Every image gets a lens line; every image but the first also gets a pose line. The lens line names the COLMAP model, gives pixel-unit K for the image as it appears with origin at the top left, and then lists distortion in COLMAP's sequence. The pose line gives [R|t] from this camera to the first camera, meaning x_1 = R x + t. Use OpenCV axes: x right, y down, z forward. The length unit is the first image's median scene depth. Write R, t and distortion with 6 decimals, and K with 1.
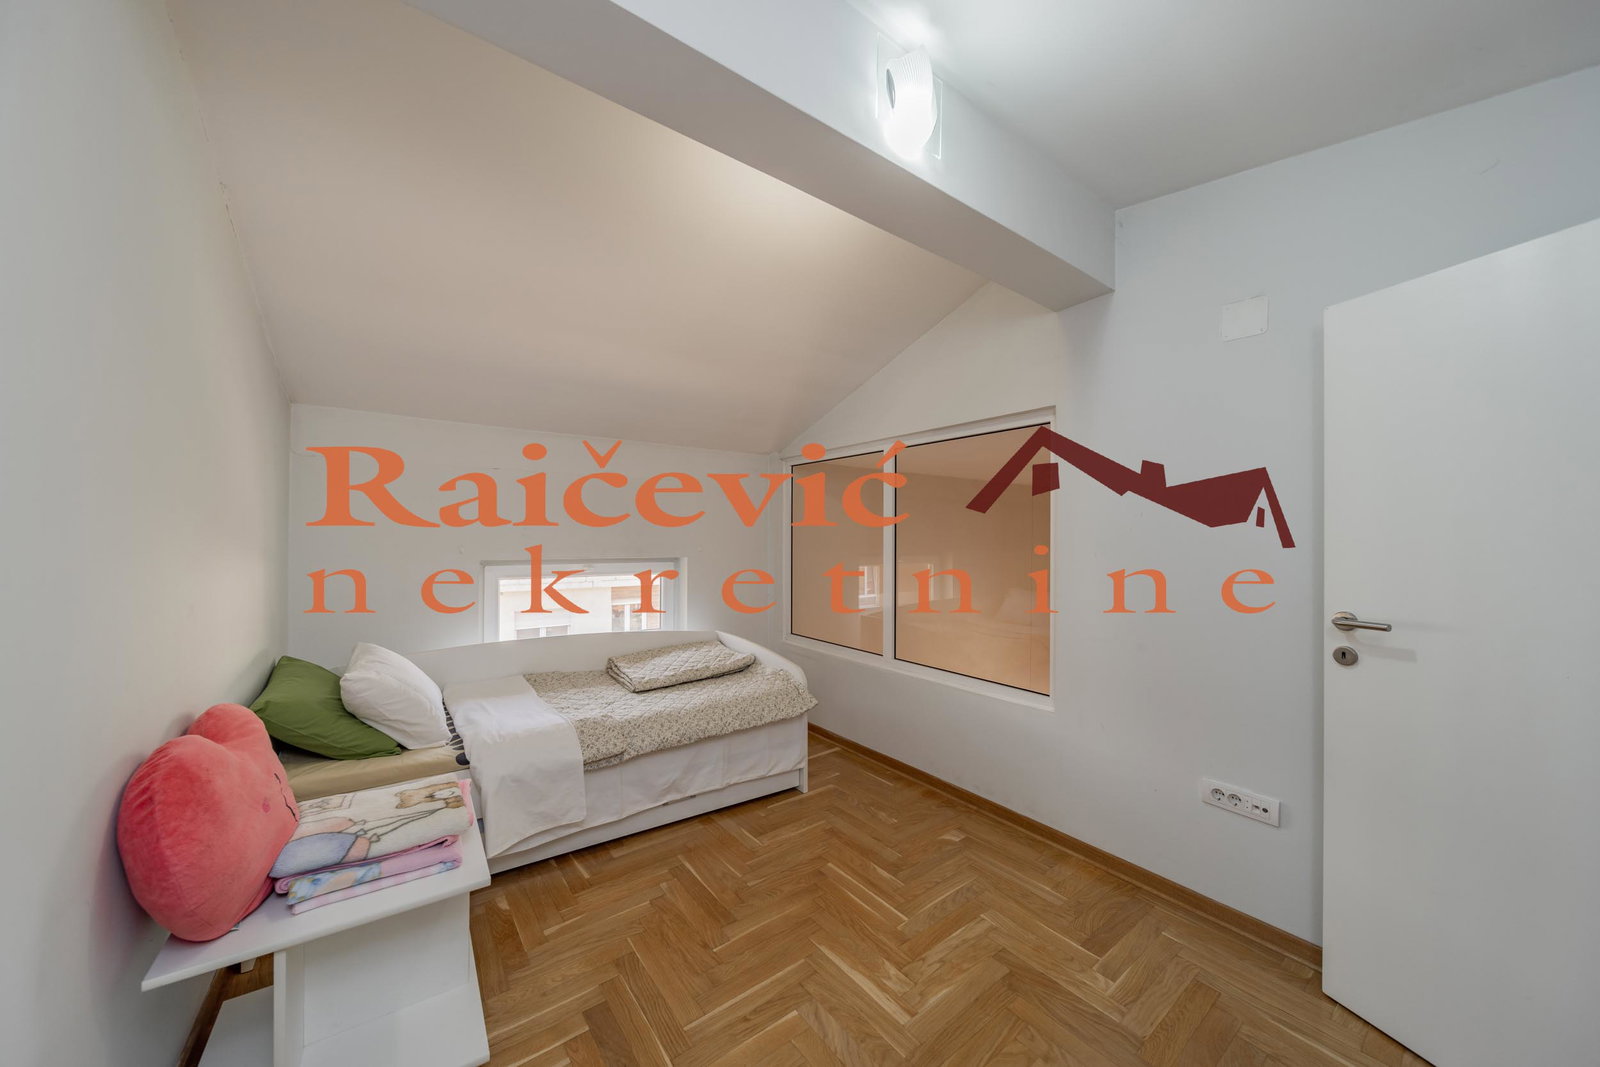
lens RADIAL K [[558.4, 0, 800.0], [0, 558.4, 533.5], [0, 0, 1]] dist [0.000323, -0.000045]
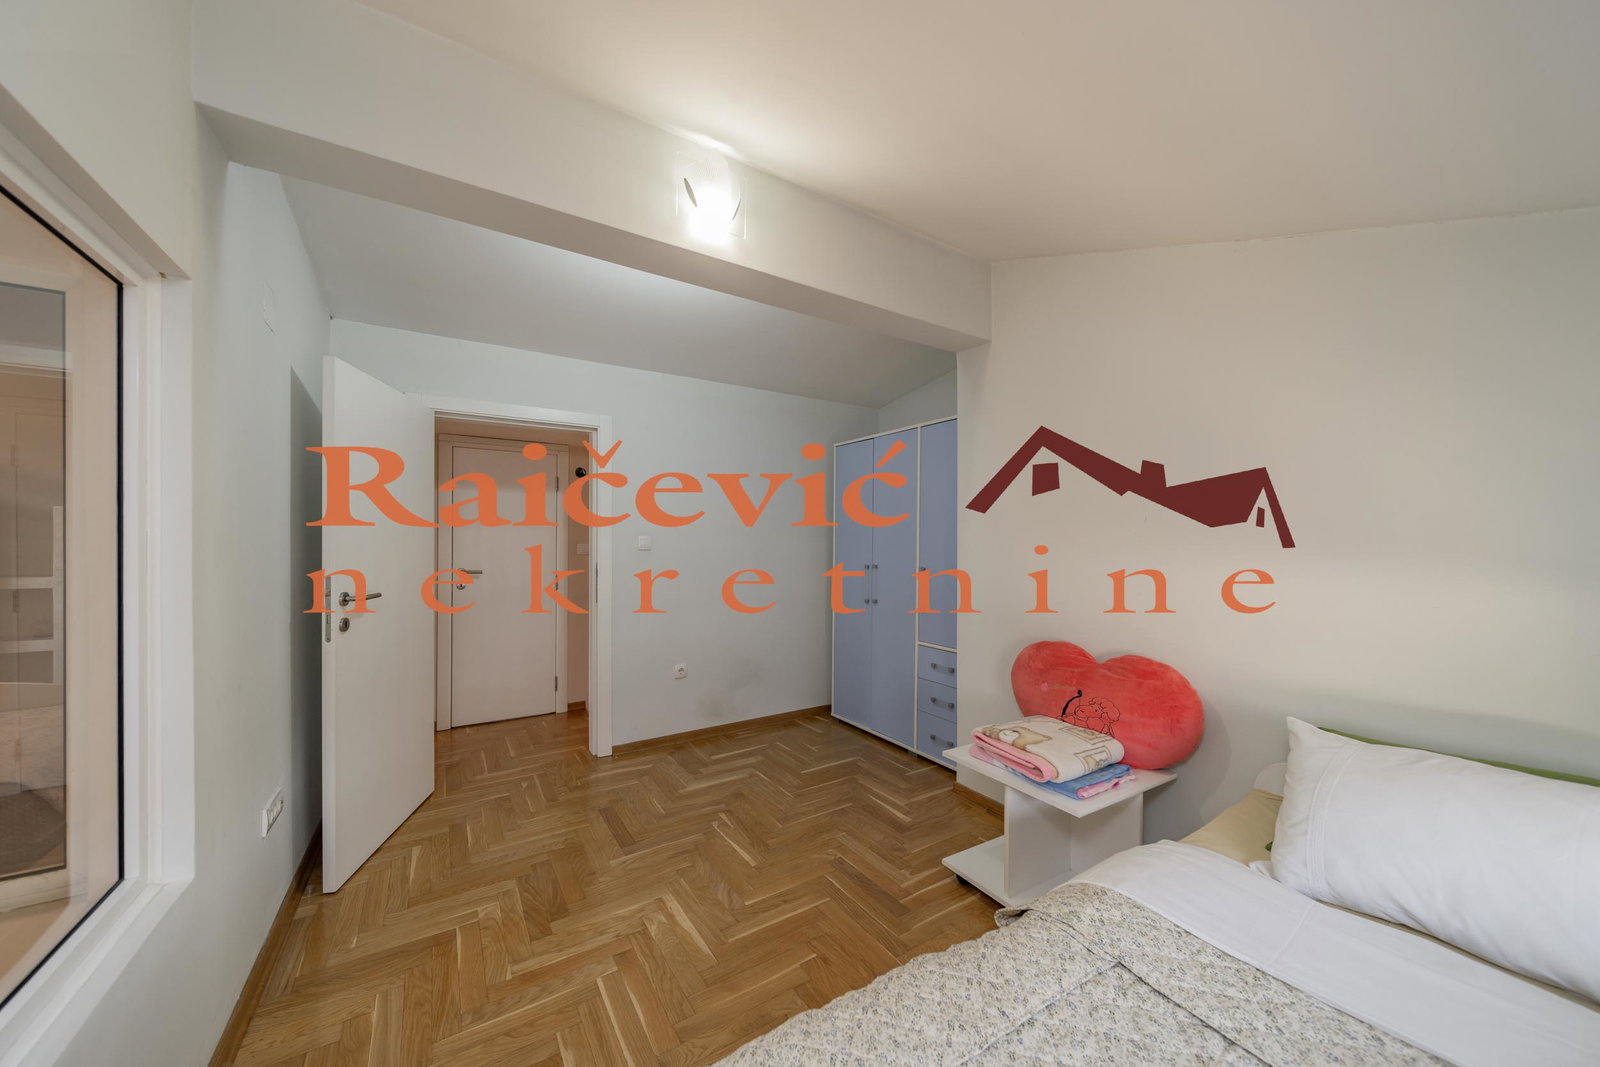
lens RADIAL K [[563.7, 0, 797.0], [0, 563.7, 540.5], [0, 0, 1]] dist [0.000017, 0.000101]
pose [[-0.996444, -0.007522, 0.083918, -0.159988], [-0.008198, 0.999937, -0.007715, 0.011850], [-0.083855, -0.008376, -0.996443, 1.606796]]
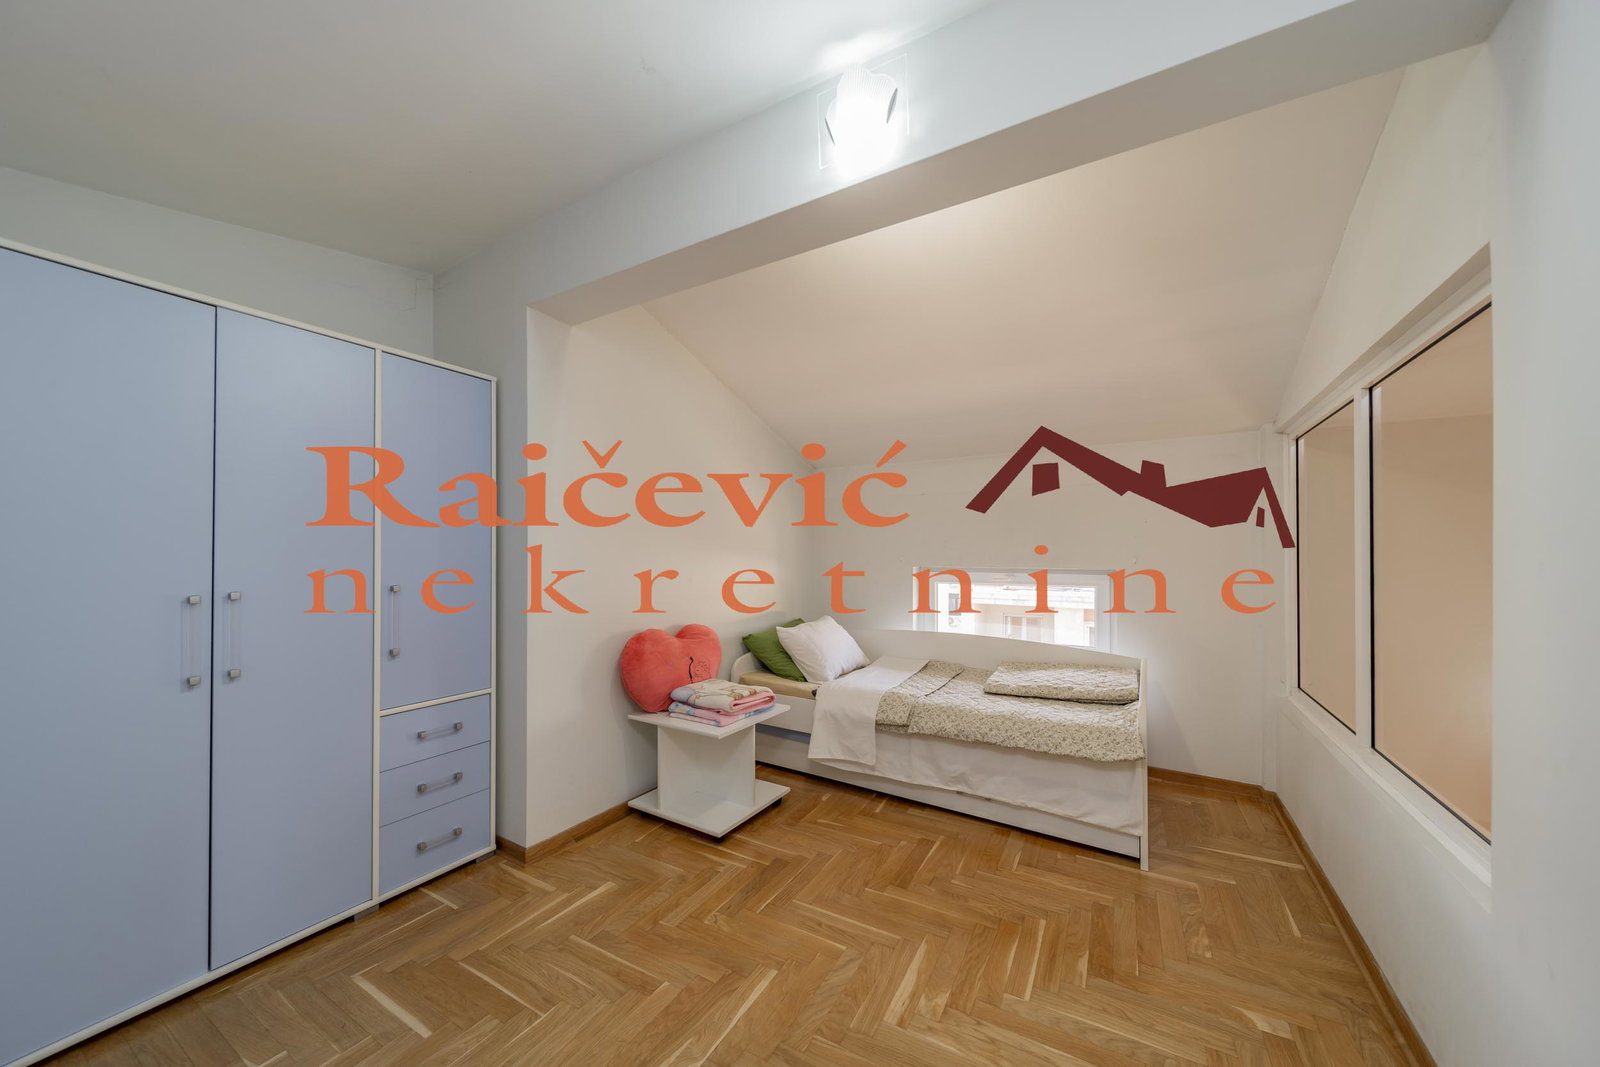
lens RADIAL K [[571.9, 0, 783.7], [0, 571.9, 550.8], [0, 0, 1]] dist [-0.000315, -0.000028]
pose [[0.371834, -0.014005, -0.928194, 0.738020], [0.008687, 0.999895, -0.011607, 0.030134], [0.928259, -0.003748, 0.371916, 0.307862]]
